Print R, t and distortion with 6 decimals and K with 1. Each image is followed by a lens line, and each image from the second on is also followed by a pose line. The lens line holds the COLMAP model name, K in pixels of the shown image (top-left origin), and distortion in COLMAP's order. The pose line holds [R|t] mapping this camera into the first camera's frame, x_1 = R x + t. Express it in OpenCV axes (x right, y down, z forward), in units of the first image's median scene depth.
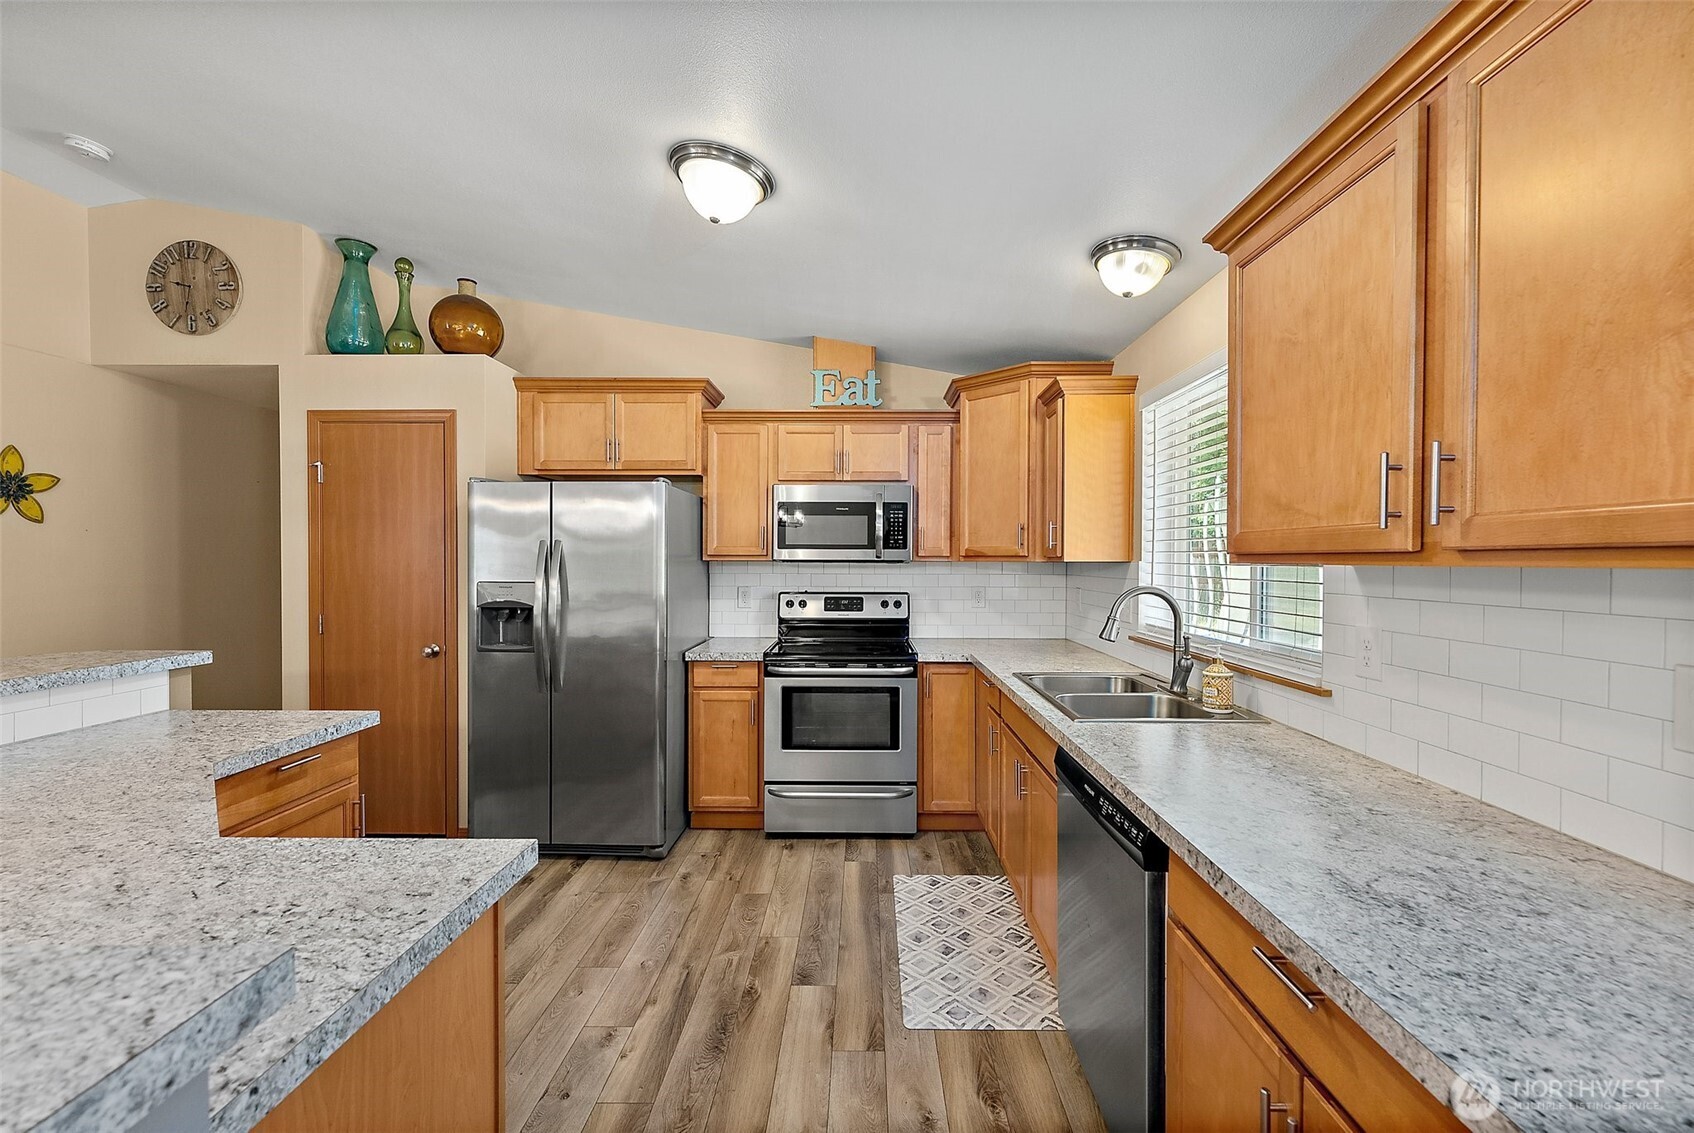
lens RADIAL K [[687.5, 0, 856.7], [0, 687.5, 567.5], [0, 0, 1]] dist [0.001648, -0.000095]
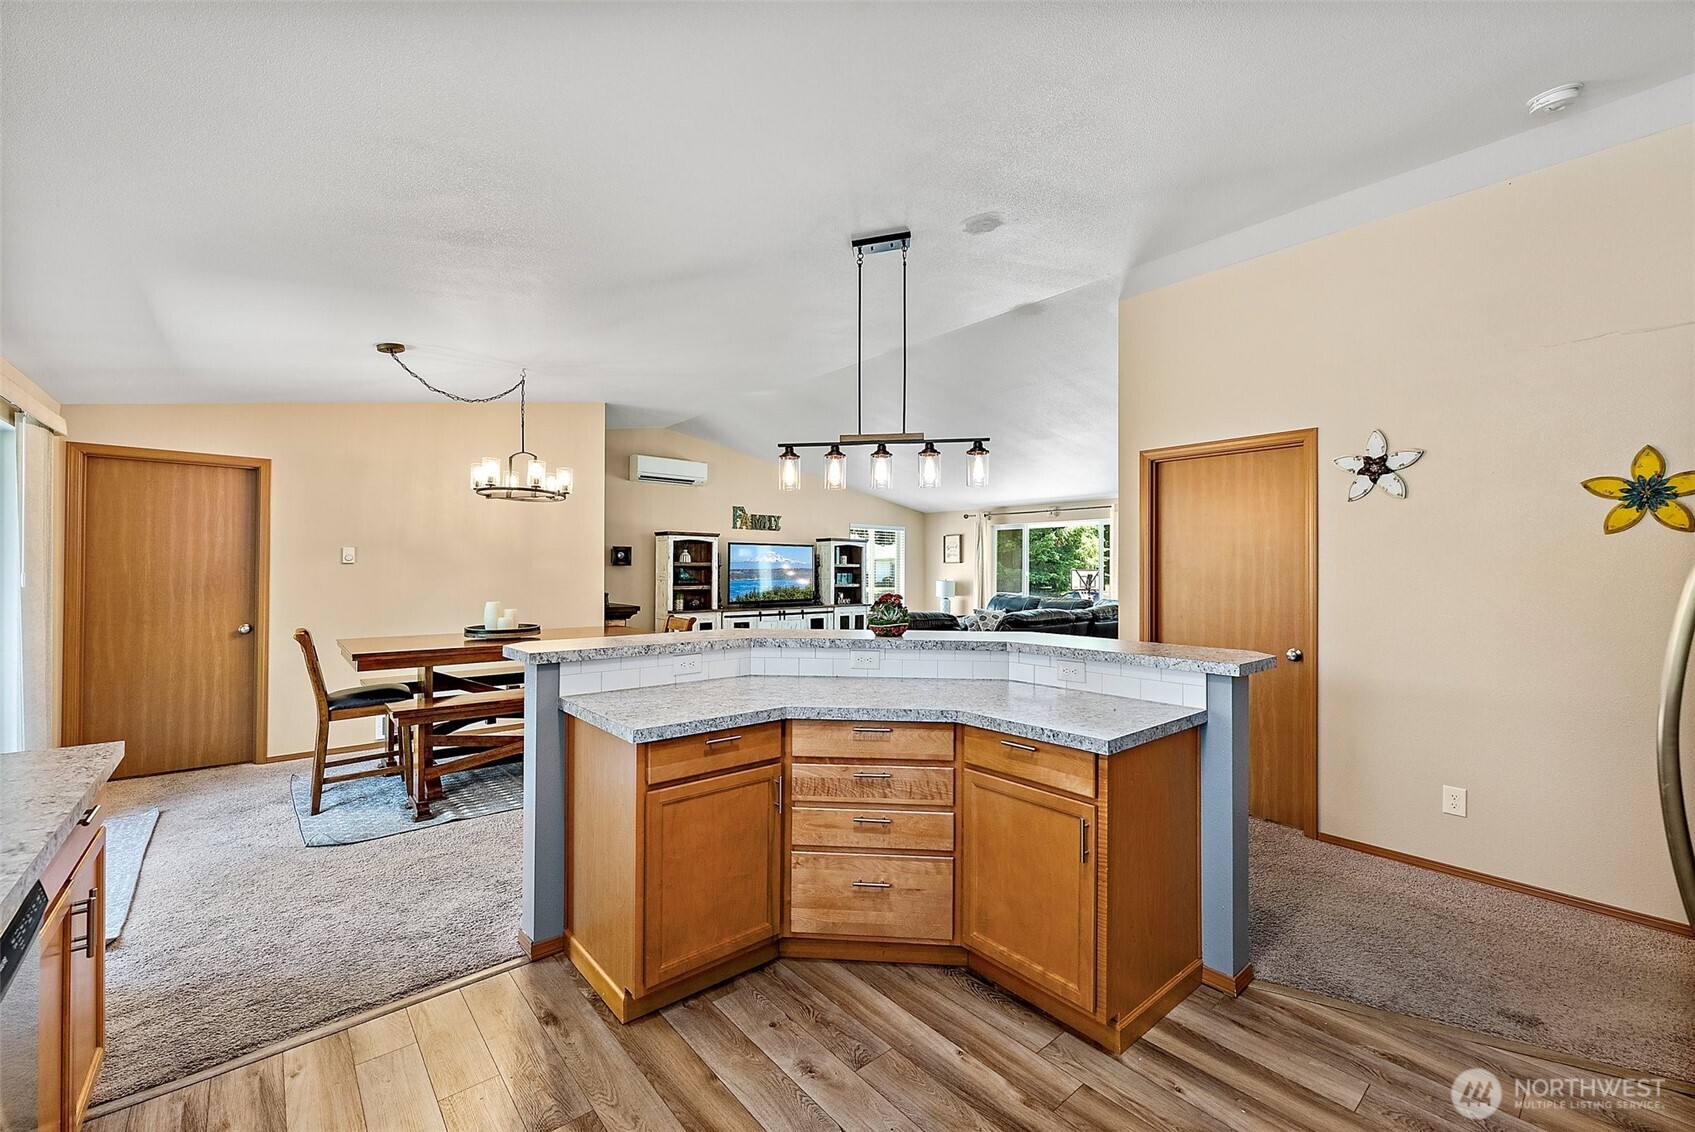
lens RADIAL K [[687.9, 0, 857.2], [0, 687.9, 567.0], [0, 0, 1]] dist [0.001648, -0.000095]
pose [[-0.748203, -0.008588, -0.663414, 0.087398], [-0.014650, 0.999886, 0.003579, -0.010506], [0.663308, 0.012396, -0.748244, 0.877398]]
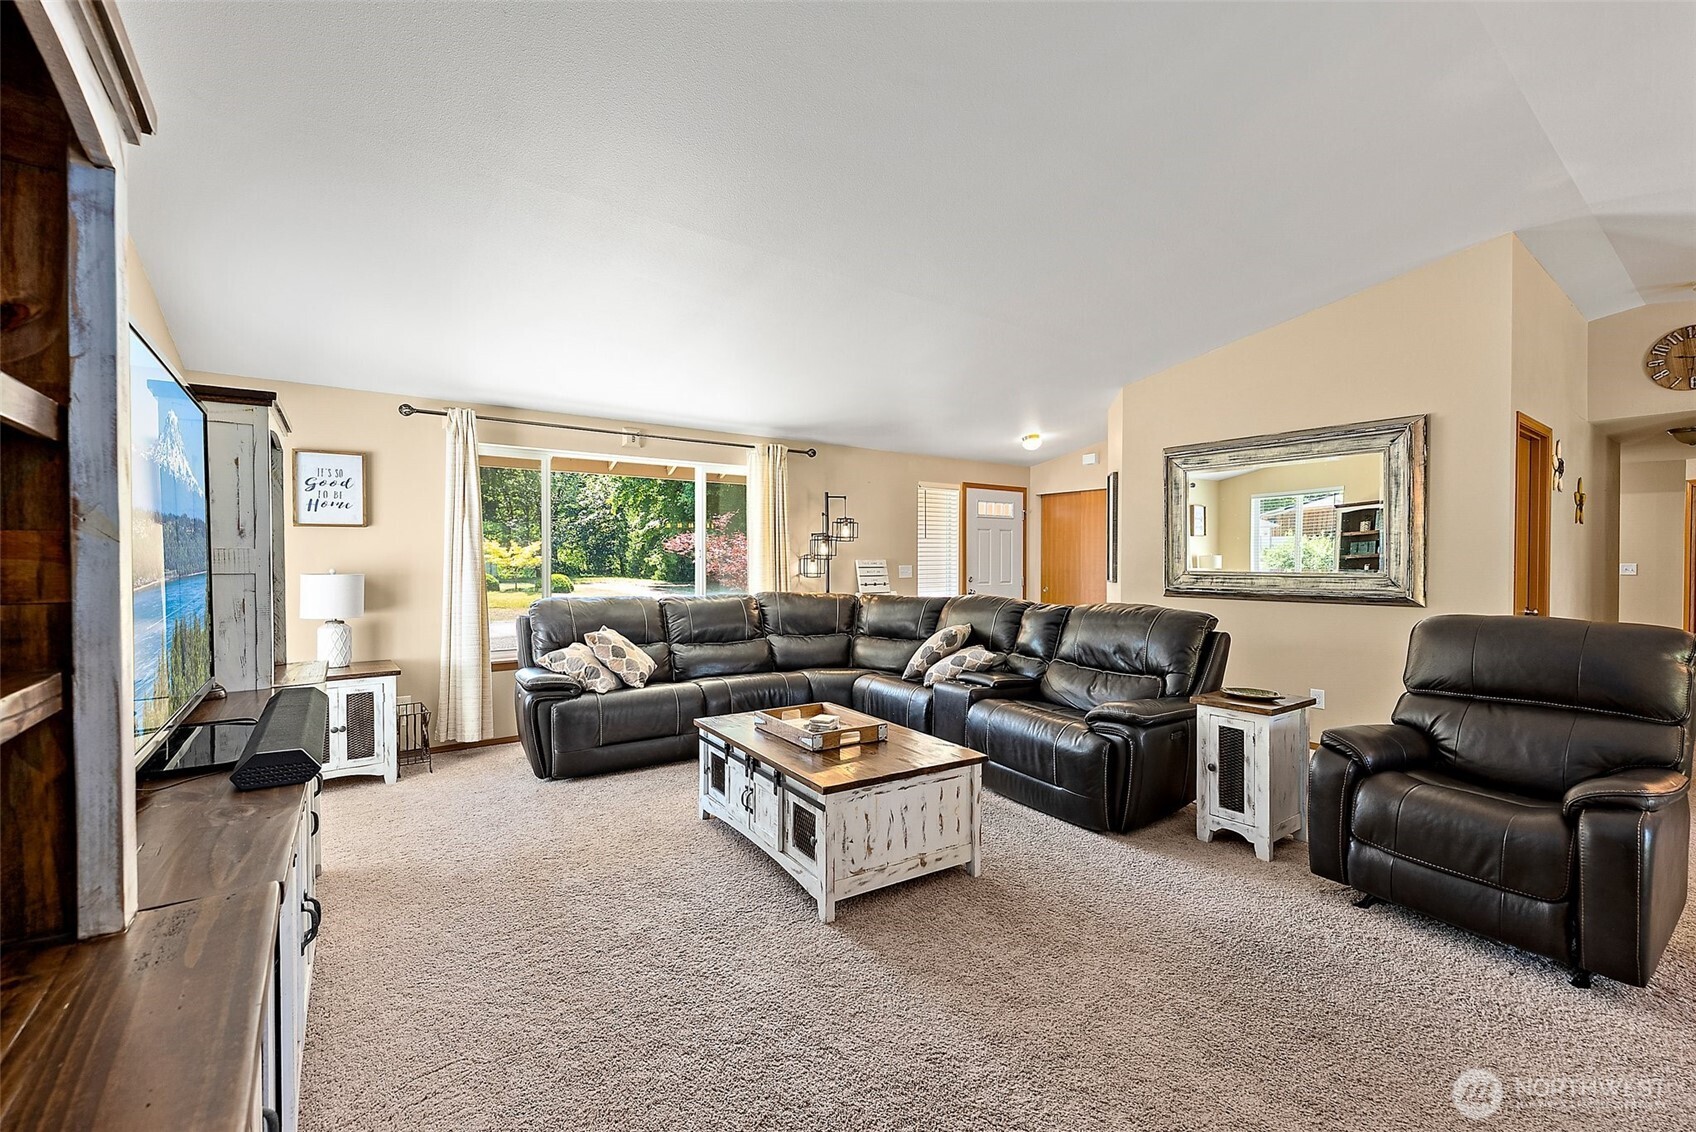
lens RADIAL K [[708.4, 0, 859.5], [0, 708.4, 566.5], [0, 0, 1]] dist [-0.000291, 0.000059]
pose [[0.612225, 0.004989, -0.790668, -0.836732], [-0.005347, 0.999983, 0.002170, 0.037815], [0.790665, 0.002900, 0.612242, -1.252362]]
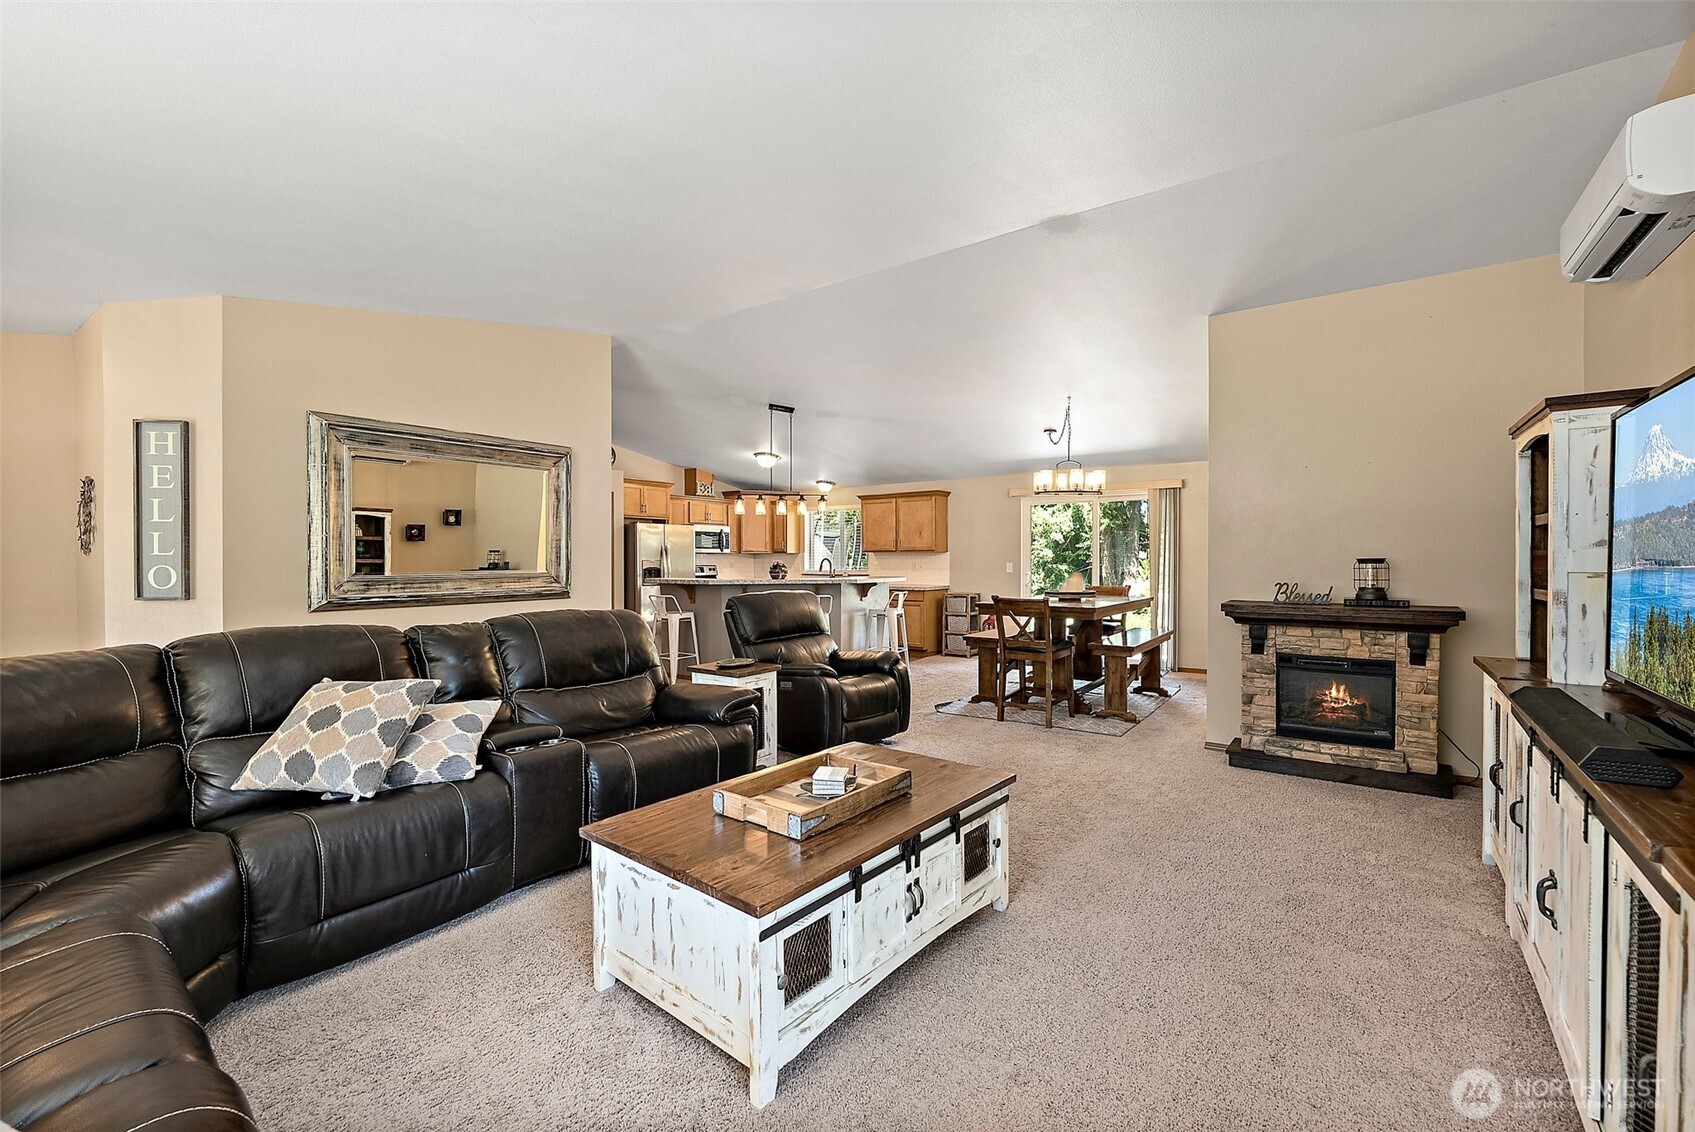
lens RADIAL K [[700.3, 0, 847.5], [0, 700.3, 566.0], [0, 0, 1]] dist [-0.000726, 0.000016]
pose [[0.579925, -0.013333, 0.814561, -2.108833], [0.013278, 0.999888, 0.006914, 0.031745], [-0.814562, 0.006806, 0.580037, -1.136041]]
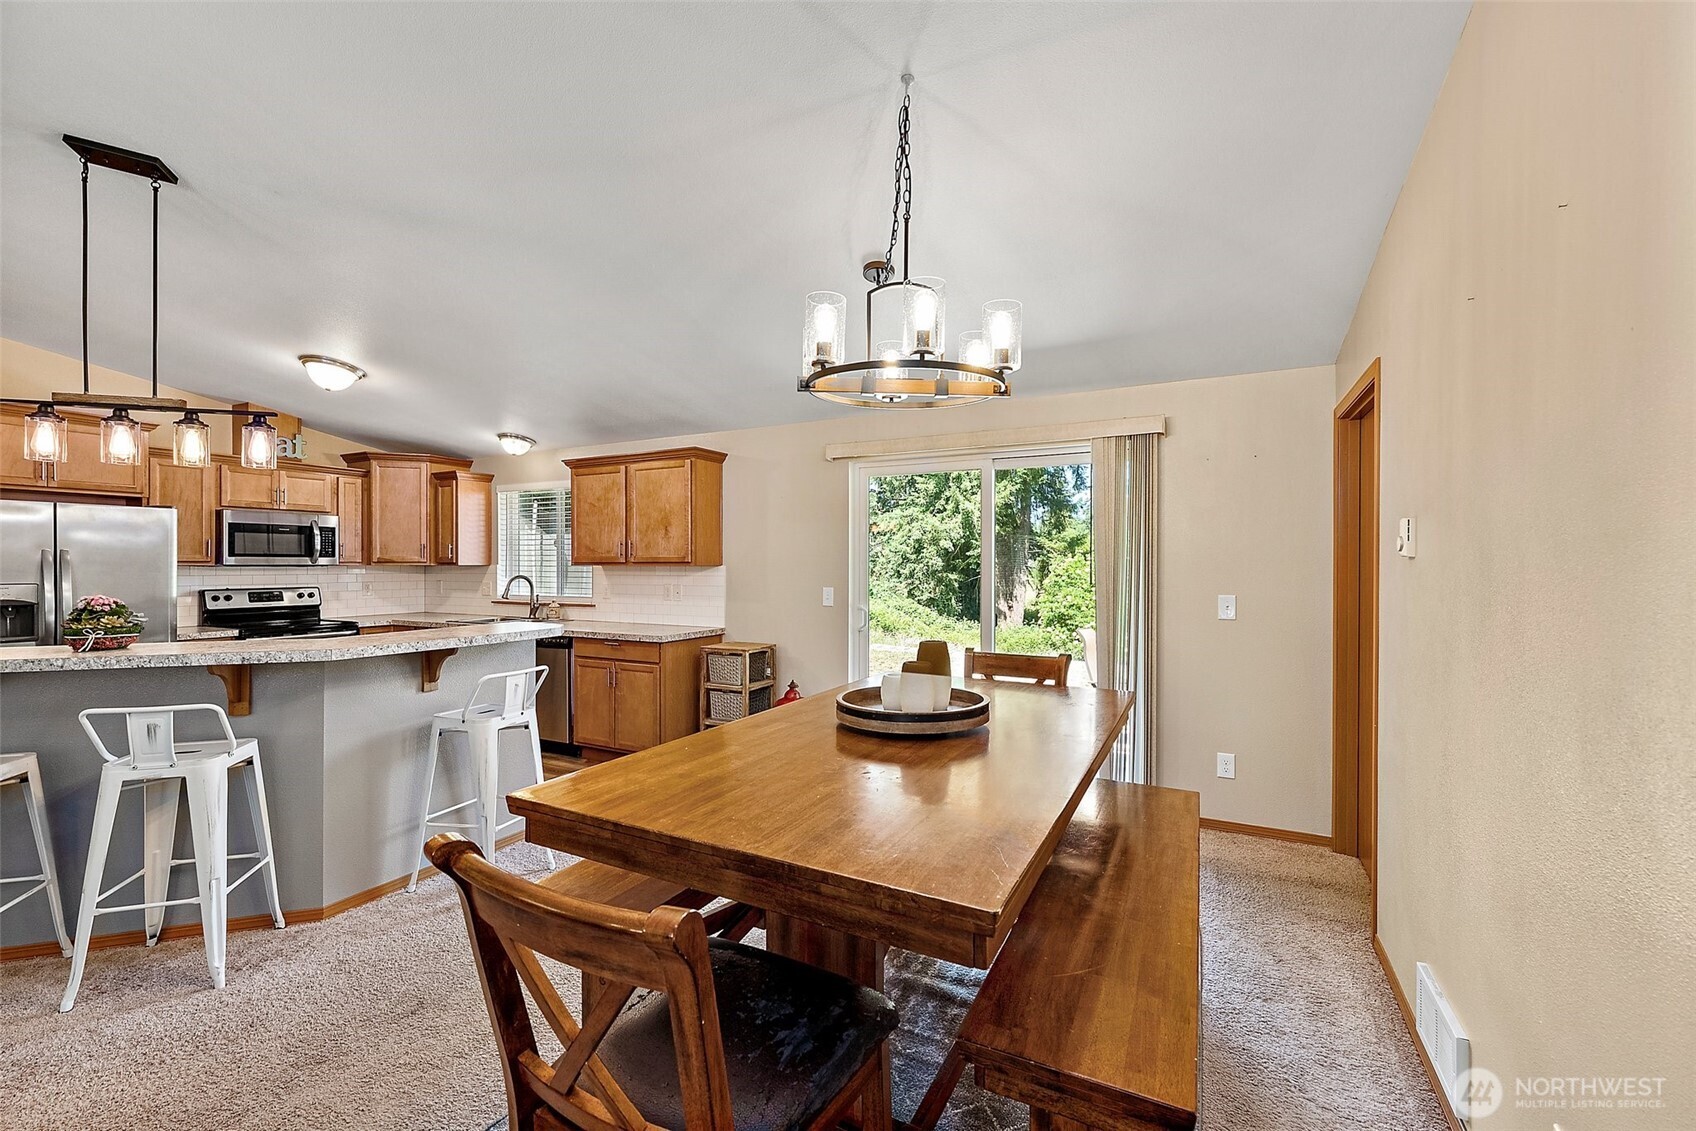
lens RADIAL K [[688.3, 0, 857.7], [0, 688.3, 566.5], [0, 0, 1]] dist [0.001648, -0.000095]
pose [[0.445789, -0.004881, 0.895125, -0.821496], [0.011334, 0.999936, -0.000192, 0.007098], [-0.895067, 0.010231, 0.445815, -0.766817]]
